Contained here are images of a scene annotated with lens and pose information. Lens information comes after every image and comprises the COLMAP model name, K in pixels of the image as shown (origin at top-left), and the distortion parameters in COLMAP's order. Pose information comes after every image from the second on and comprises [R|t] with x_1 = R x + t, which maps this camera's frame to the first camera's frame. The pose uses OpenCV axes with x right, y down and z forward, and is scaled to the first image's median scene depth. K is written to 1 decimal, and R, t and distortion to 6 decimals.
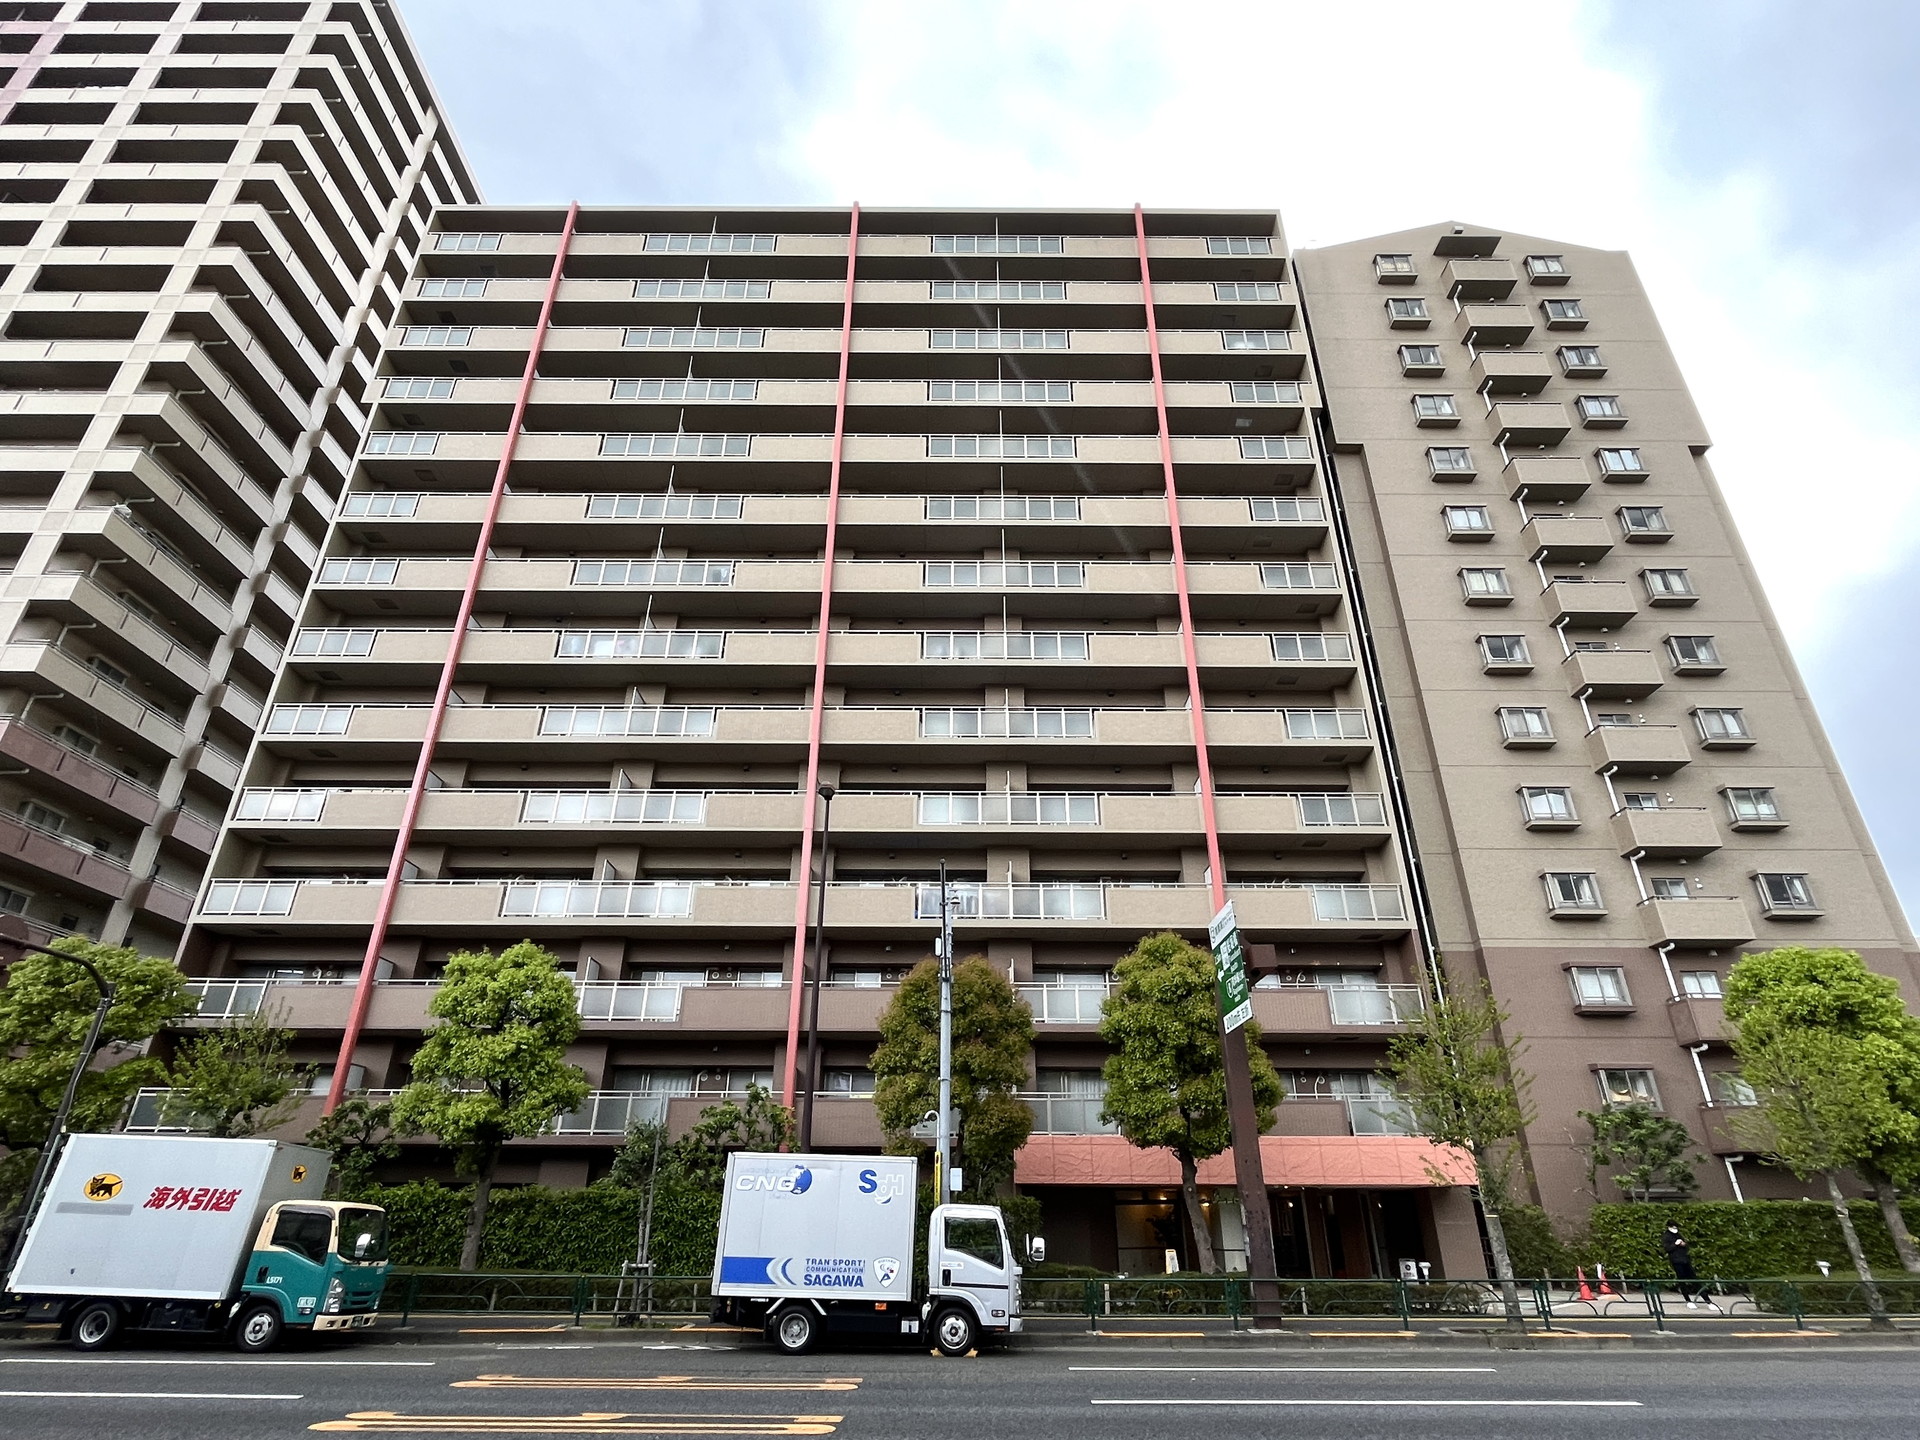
lens RADIAL K [[978.8, 0, 958.0], [0, 978.8, 731.8], [0, 0, 1]] dist [-0.000563, 0.000232]
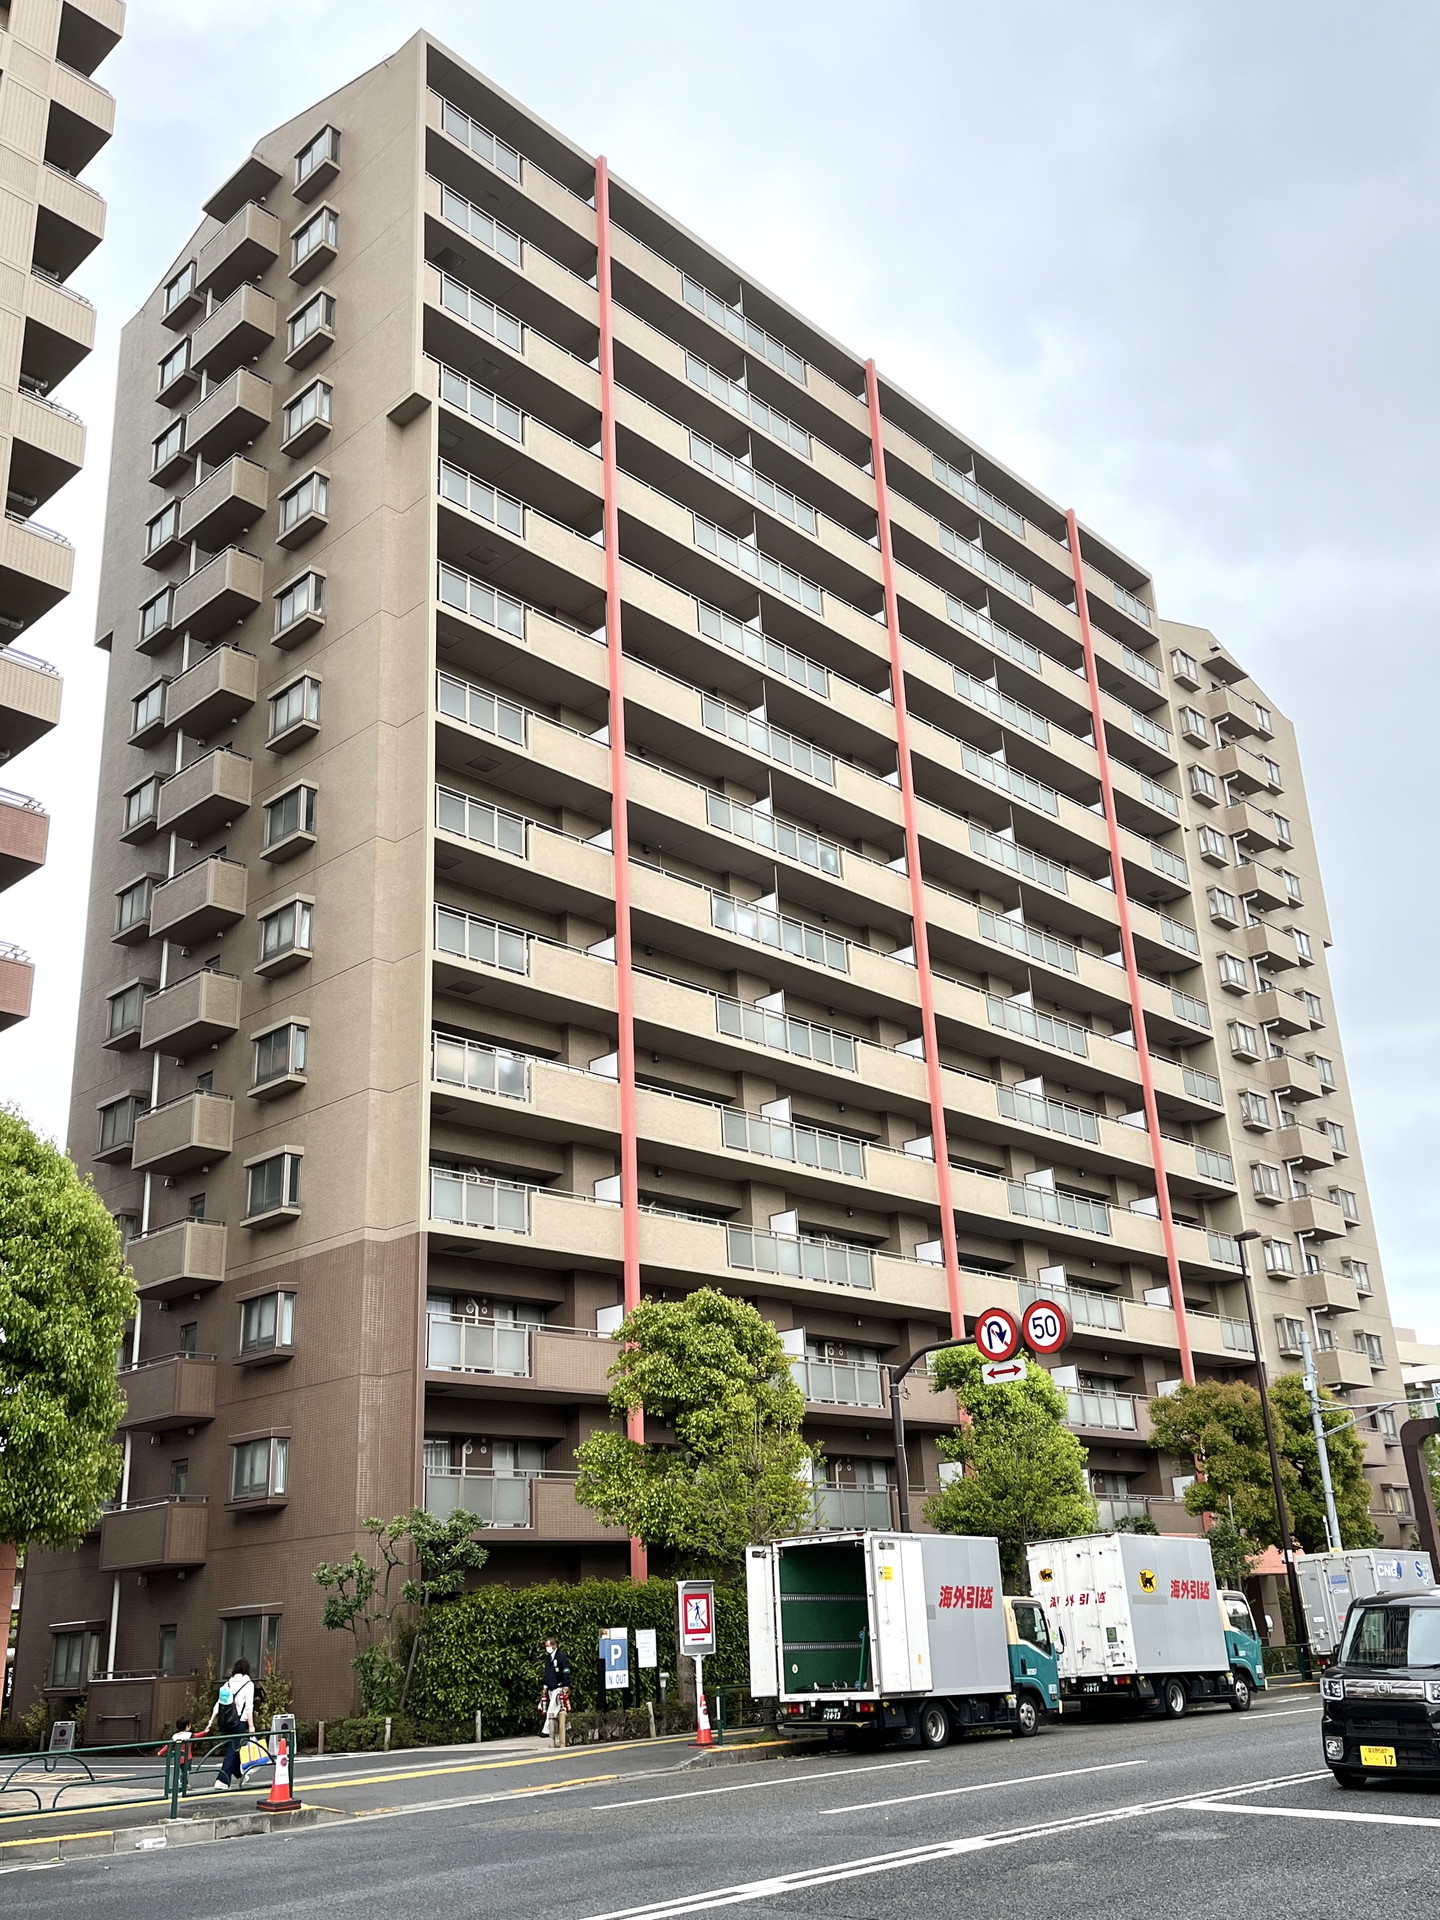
lens RADIAL K [[1736.9, 0, 720.0], [0, 1736.9, 960.0], [0, 0, 1]] dist [0.045463, -0.002211]
pose [[0.685743, 0.228604, 0.691011, -1.186313], [-0.283132, 0.958402, -0.036090, -0.000107], [-0.670517, -0.170899, 0.721942, 0.005026]]
